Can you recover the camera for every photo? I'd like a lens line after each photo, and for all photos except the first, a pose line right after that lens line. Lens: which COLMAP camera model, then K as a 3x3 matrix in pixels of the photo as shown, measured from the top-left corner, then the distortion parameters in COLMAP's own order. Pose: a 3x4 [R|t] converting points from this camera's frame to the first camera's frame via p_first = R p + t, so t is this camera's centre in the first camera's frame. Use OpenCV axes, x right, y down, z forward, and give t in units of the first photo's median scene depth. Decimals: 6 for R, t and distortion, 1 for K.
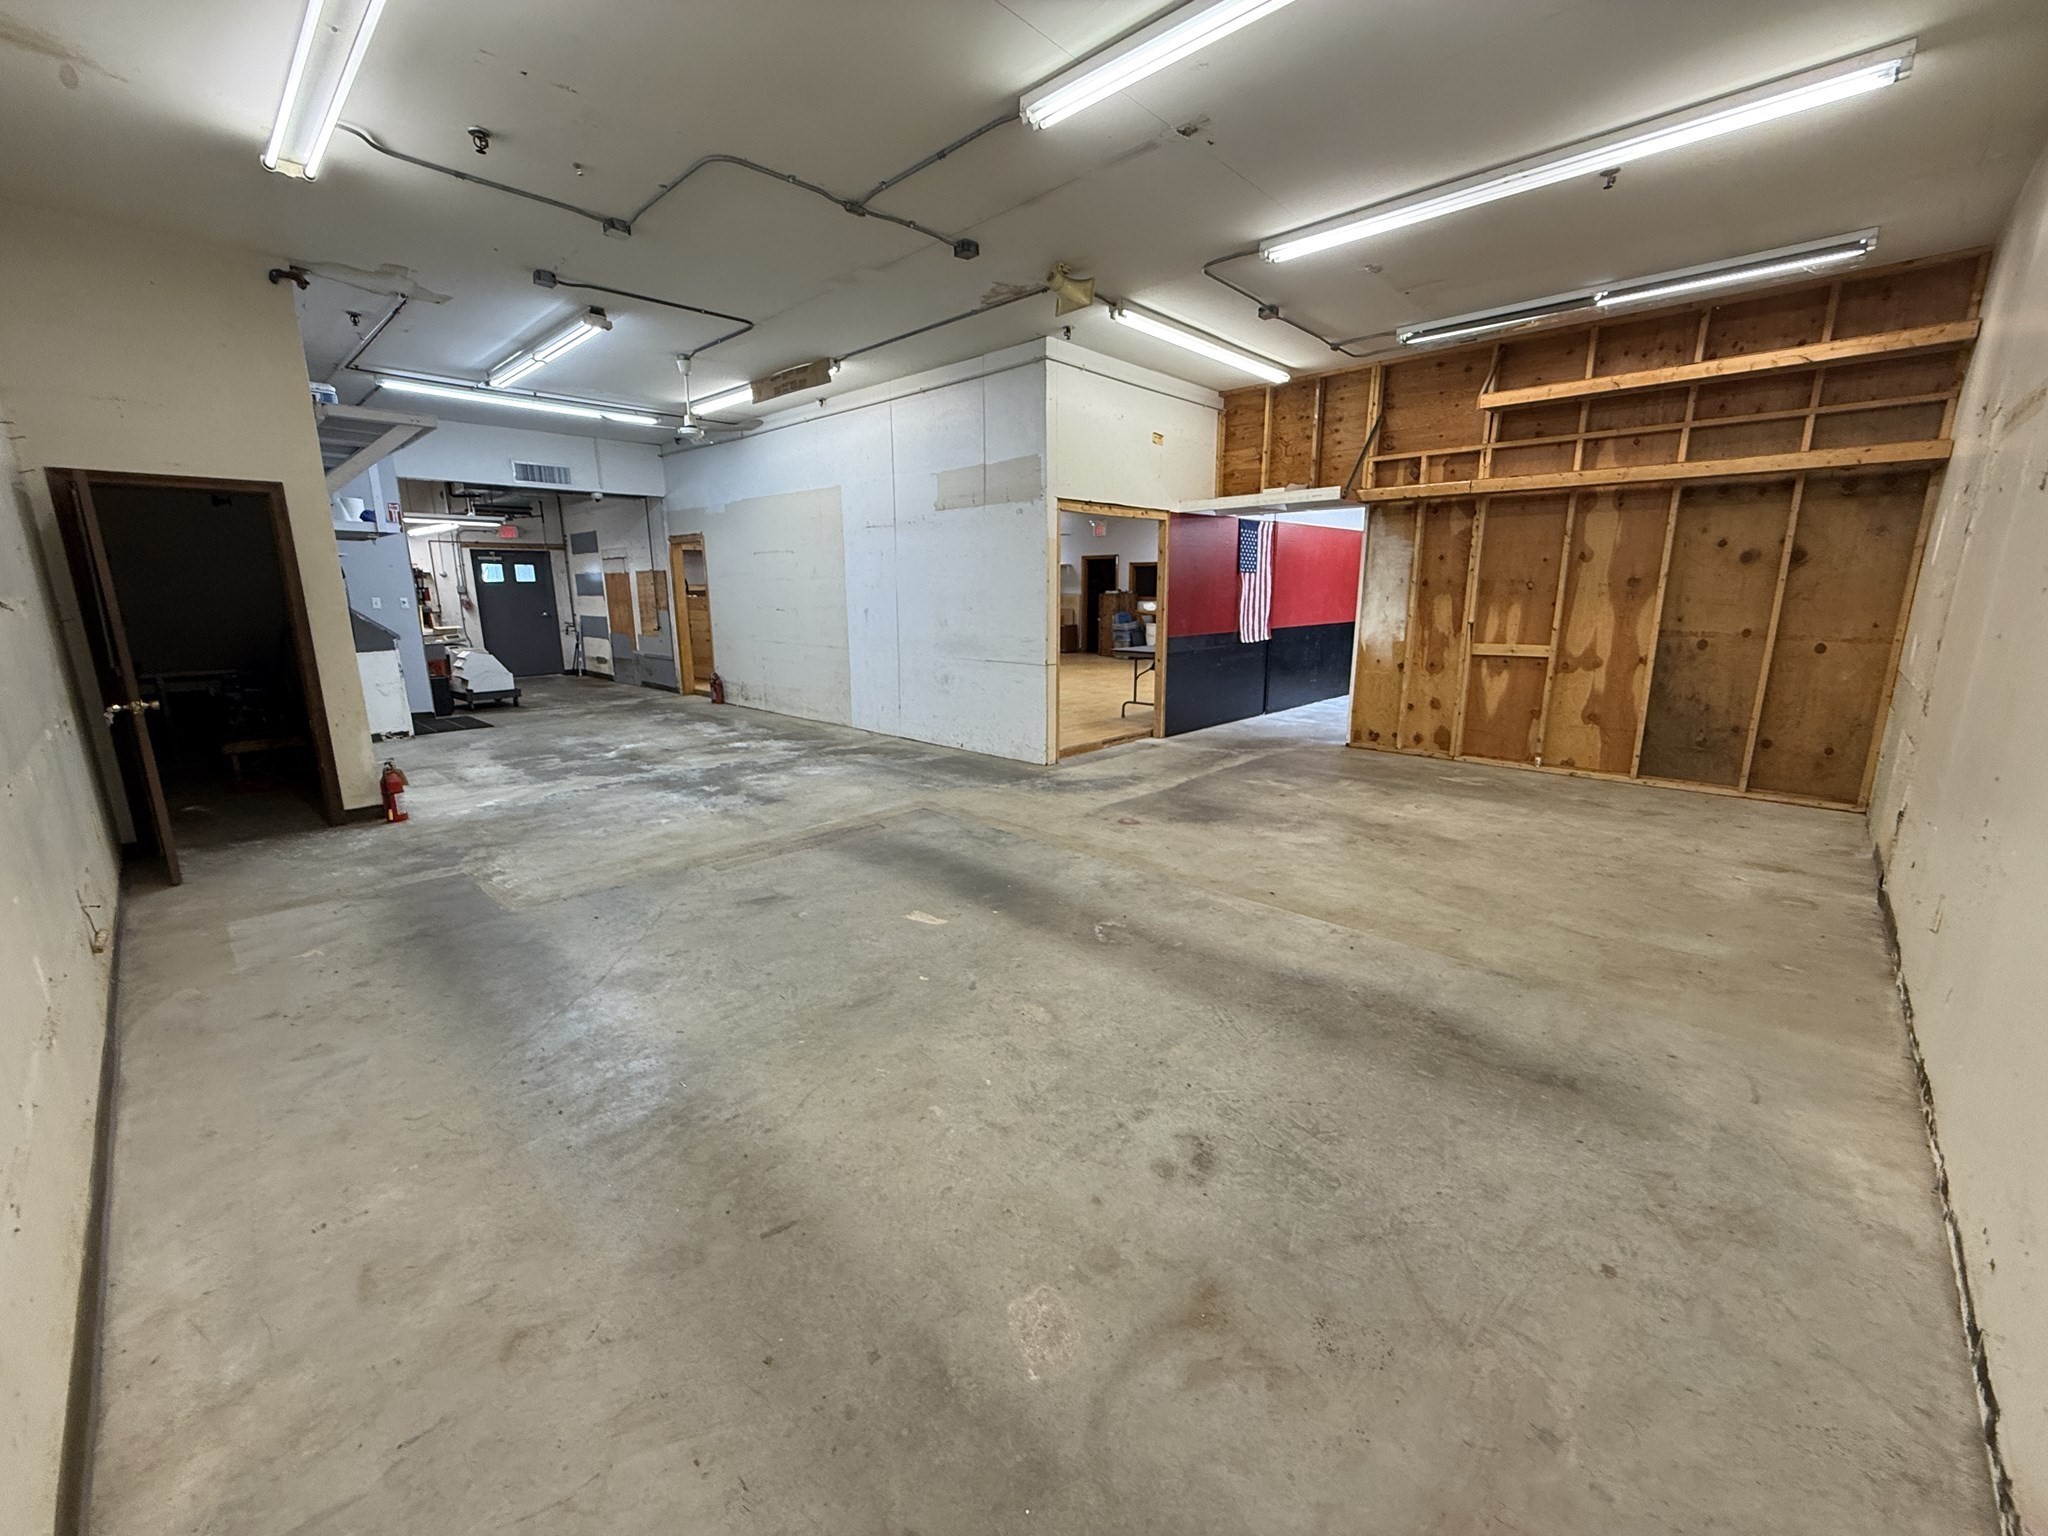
lens RADIAL K [[819.0, 0, 1027.8], [0, 819.0, 771.6], [0, 0, 1]] dist [-0.002300, -0.000090]
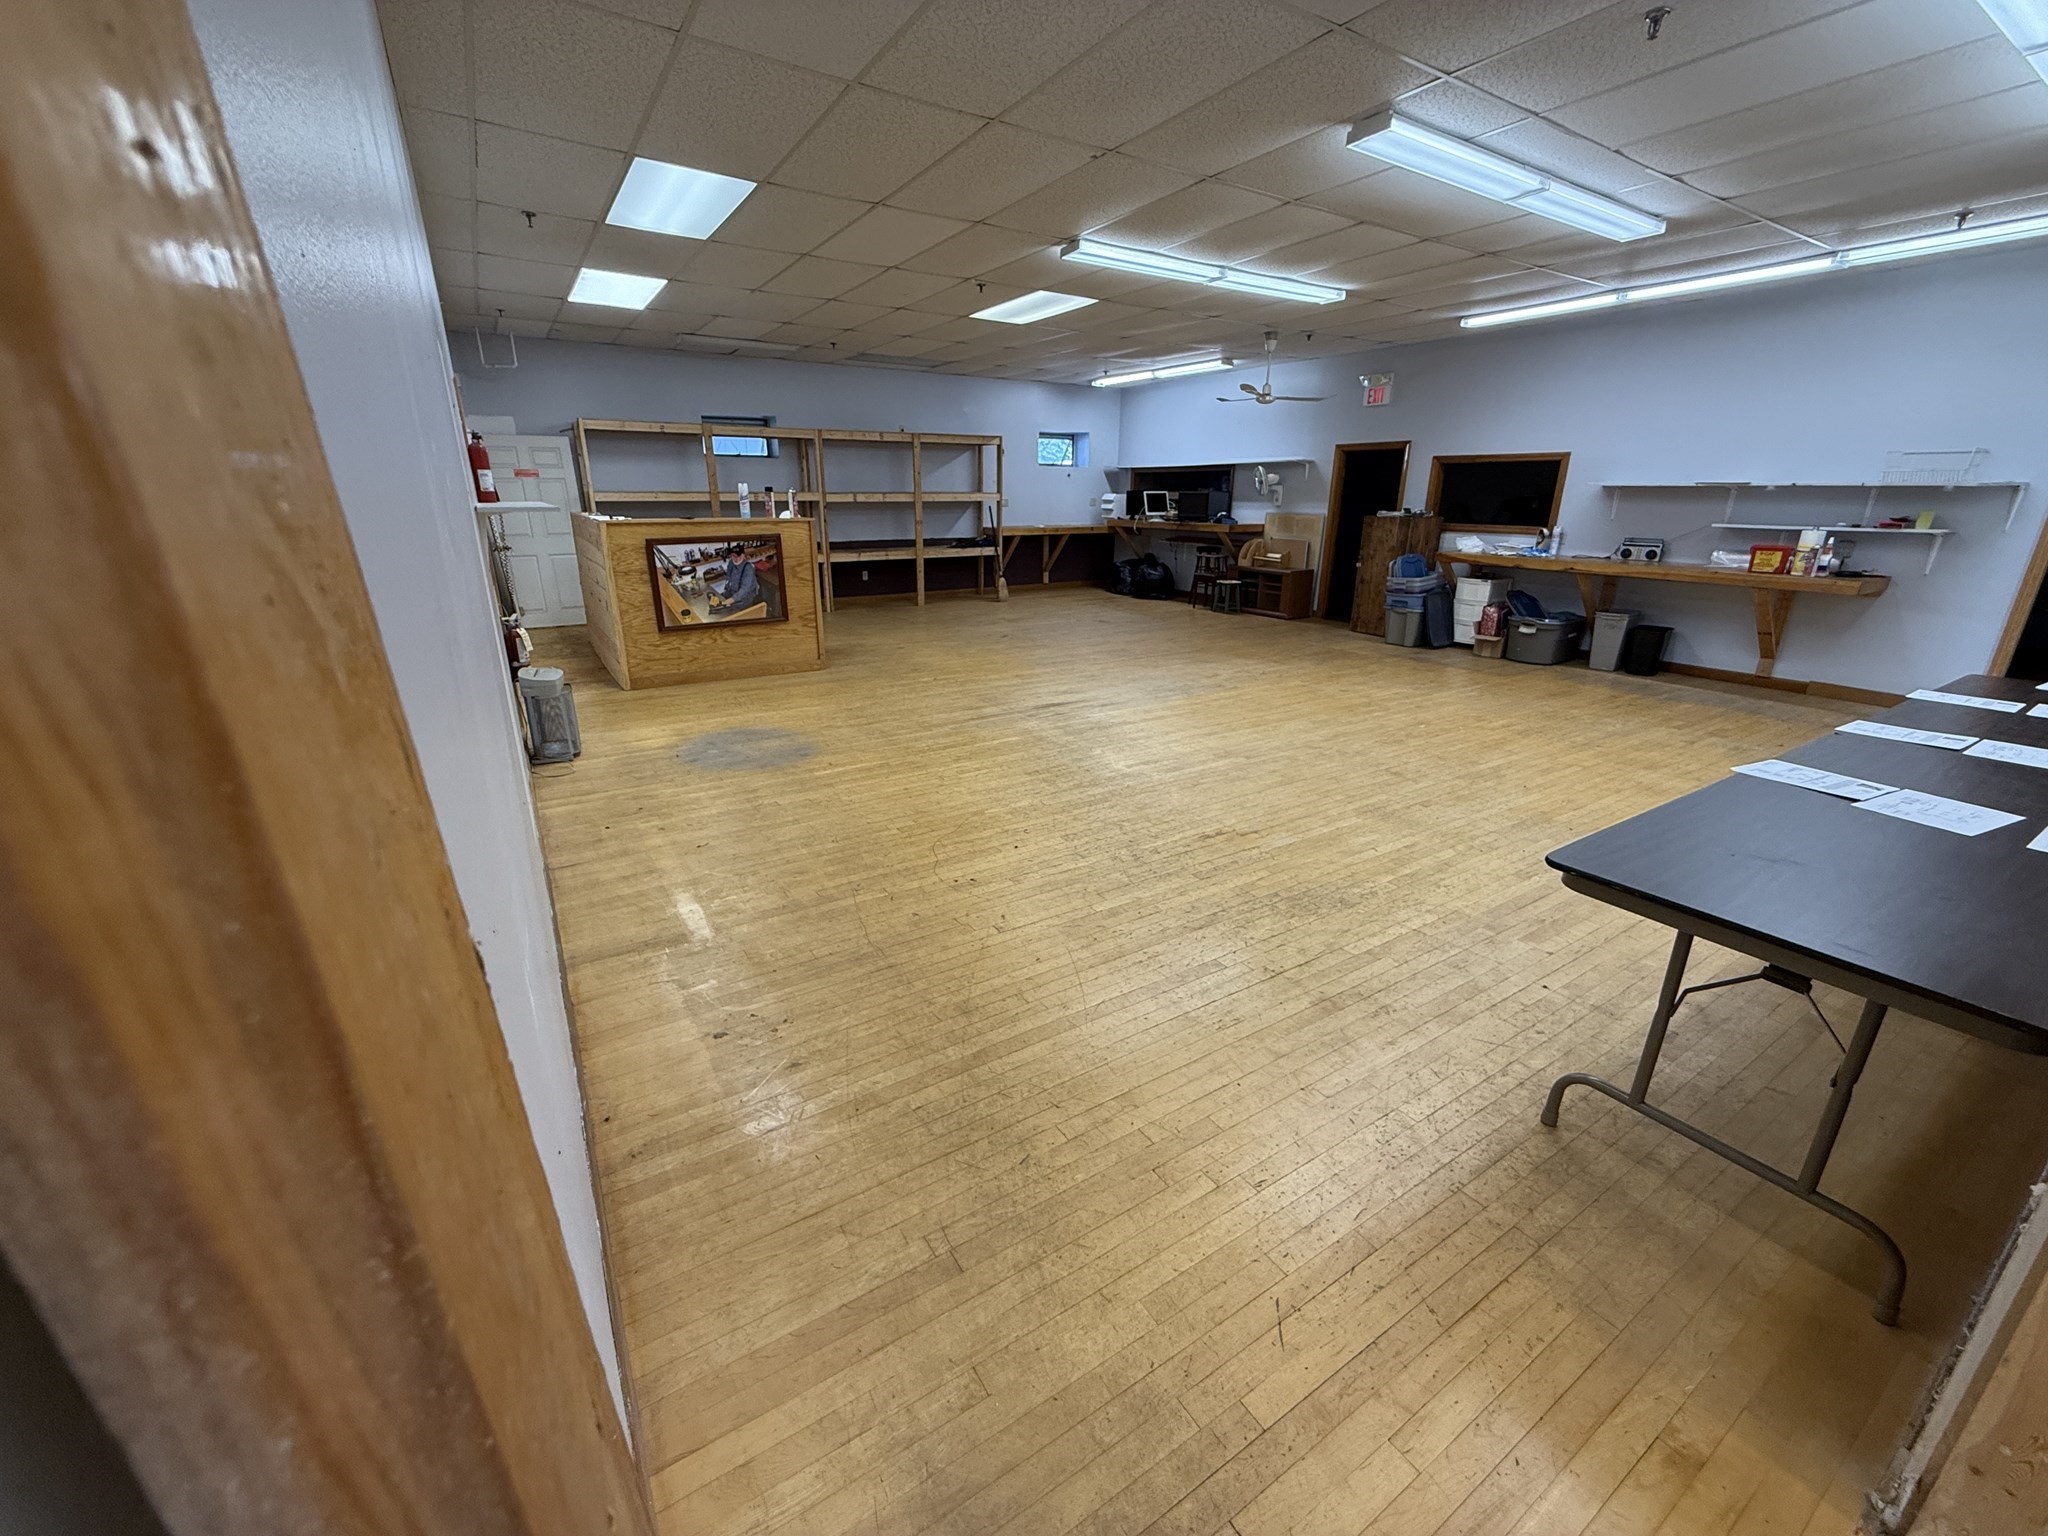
lens RADIAL K [[819.0, 0, 1025.9], [0, 819.0, 767.7], [0, 0, 1]] dist [-0.002300, -0.000090]
pose [[0.971633, 0.071961, -0.225280, 0.004305], [-0.043116, 0.990518, 0.130445, -0.115917], [0.232531, -0.117031, 0.965522, 0.416838]]
